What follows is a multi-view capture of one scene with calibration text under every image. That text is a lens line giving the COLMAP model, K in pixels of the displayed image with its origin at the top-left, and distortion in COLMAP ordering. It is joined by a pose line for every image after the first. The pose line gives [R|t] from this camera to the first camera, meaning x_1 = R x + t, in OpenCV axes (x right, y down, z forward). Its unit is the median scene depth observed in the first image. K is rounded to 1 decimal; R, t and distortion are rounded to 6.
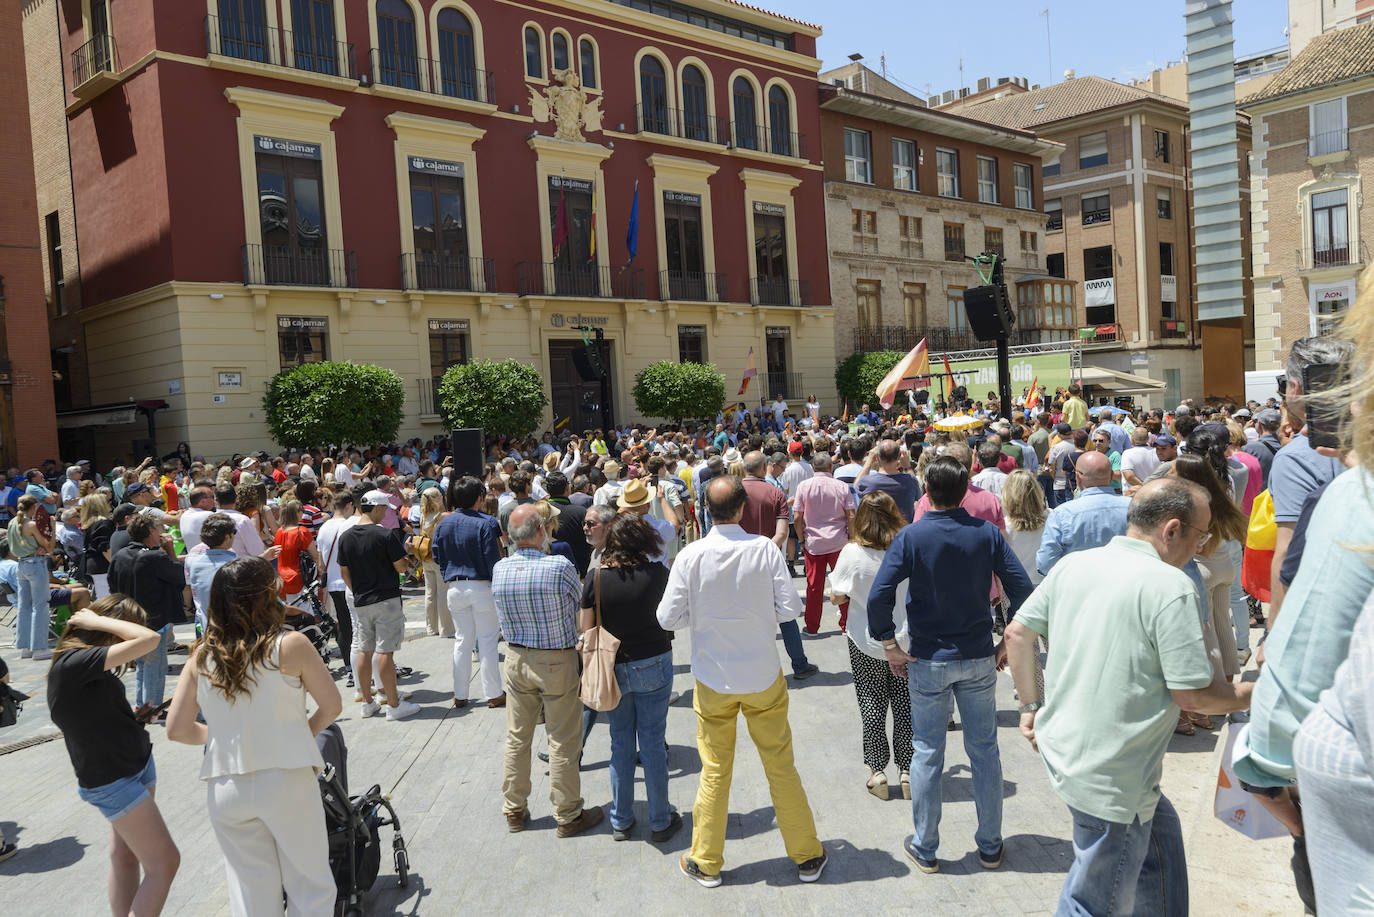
lens RADIAL K [[850.2, 0, 693.9], [0, 850.2, 451.1], [0, 0, 1]] dist [-0.006518, 0.001563]
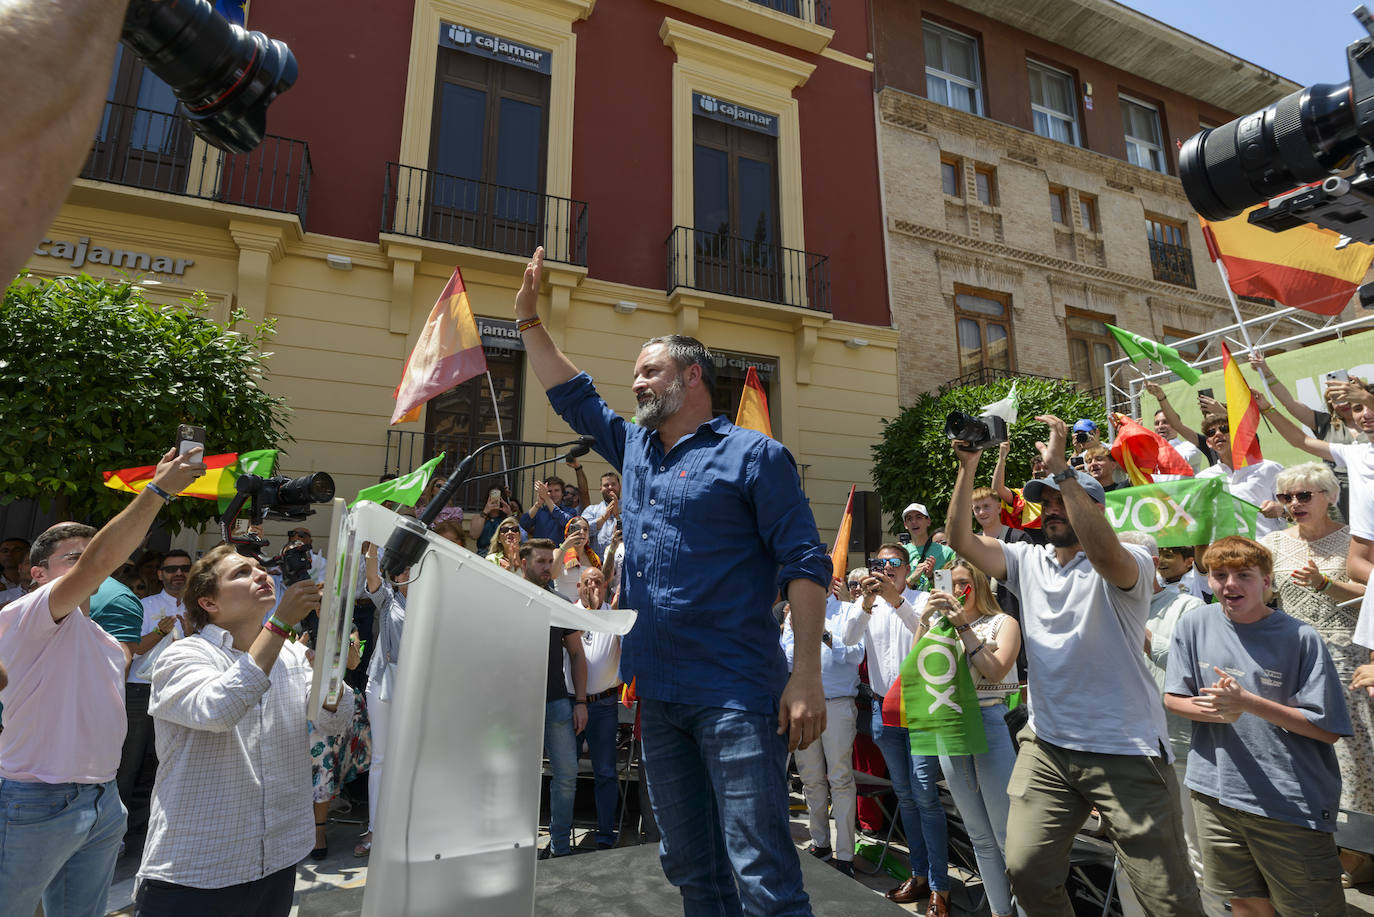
lens RADIAL K [[671.9, 0, 687.0], [0, 671.9, 458.5], [0, 0, 1]] dist [-0.005623, -0.001087]
pose [[0.964010, 0.009057, -0.265712, 0.143799], [-0.067659, 0.974873, -0.212238, -0.019544], [0.257114, 0.222577, 0.940400, 0.614568]]
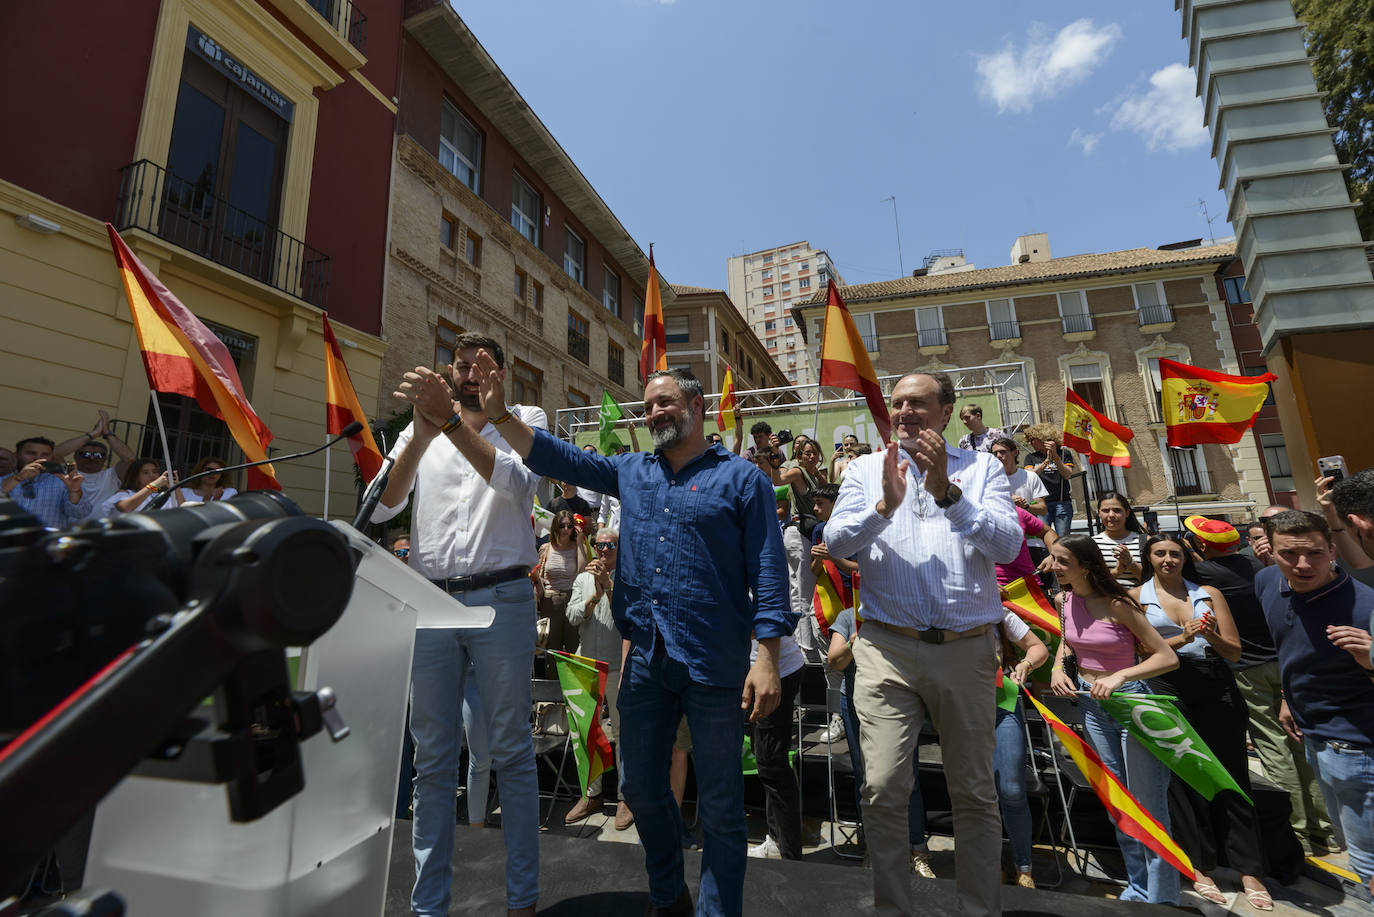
lens RADIAL K [[554.4, 0, 693.0], [0, 554.4, 445.9], [0, 0, 1]] dist [0.000075, 0.000508]
pose [[0.812638, 0.144599, 0.564545, 0.127769], [0.008654, 0.965627, -0.259786, -0.018044], [-0.582705, 0.215998, 0.783454, 0.602590]]
